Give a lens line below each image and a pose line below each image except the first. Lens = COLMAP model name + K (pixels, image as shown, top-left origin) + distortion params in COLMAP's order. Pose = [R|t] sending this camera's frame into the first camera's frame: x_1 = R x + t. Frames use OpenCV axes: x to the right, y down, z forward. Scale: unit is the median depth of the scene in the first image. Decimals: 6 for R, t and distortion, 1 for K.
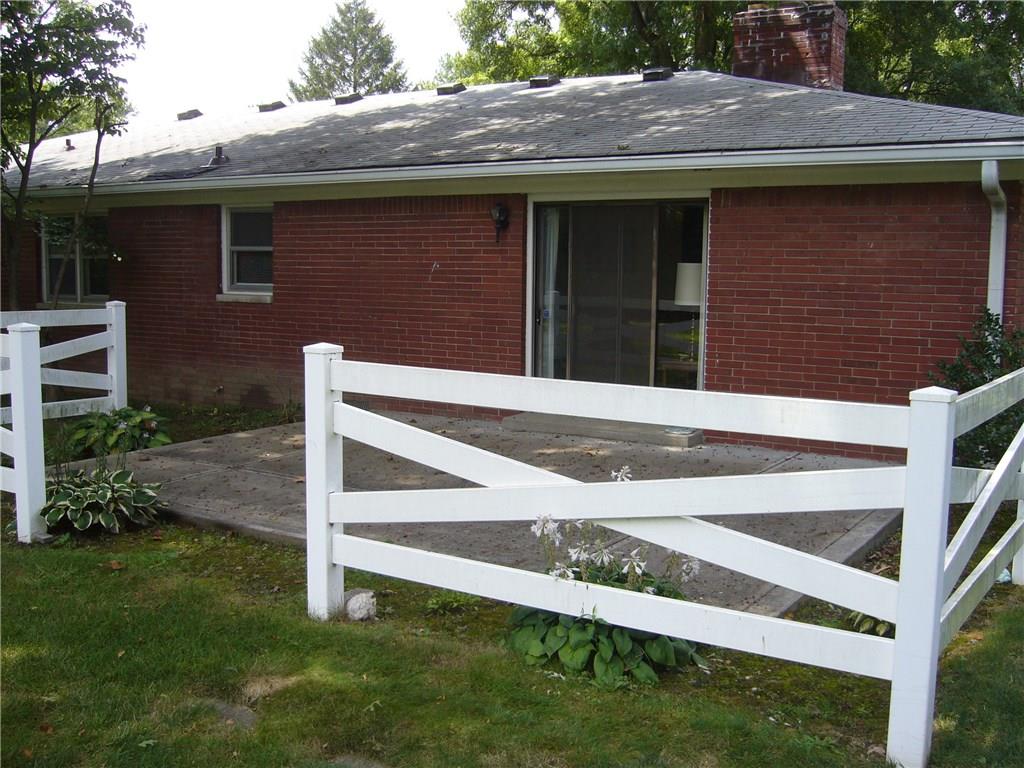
lens RADIAL K [[1051.4, 0, 512.0], [0, 1051.4, 384.0], [0, 0, 1]] dist [0.002806, 0.001526]
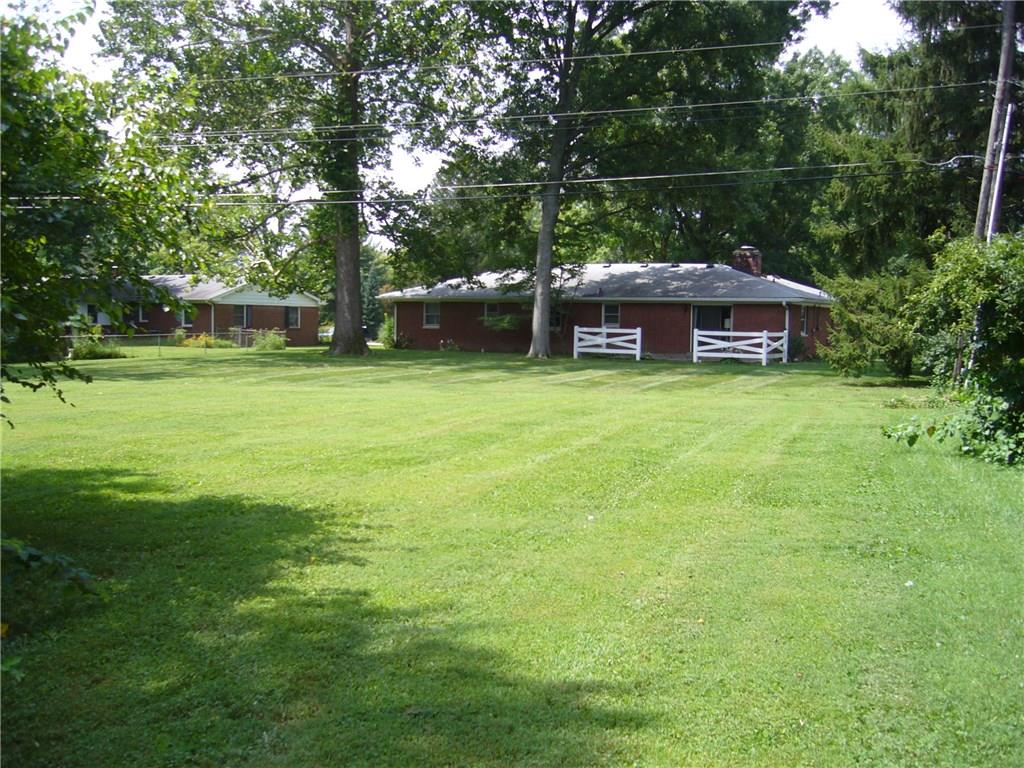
lens RADIAL K [[1051.4, 0, 512.0], [0, 1051.4, 384.0], [0, 0, 1]] dist [0.002806, 0.001526]
pose [[0.998835, -0.003081, 0.048163, -1.262862], [0.005309, 0.998918, -0.046210, 0.480600], [-0.047968, 0.046412, 0.997770, -4.481303]]
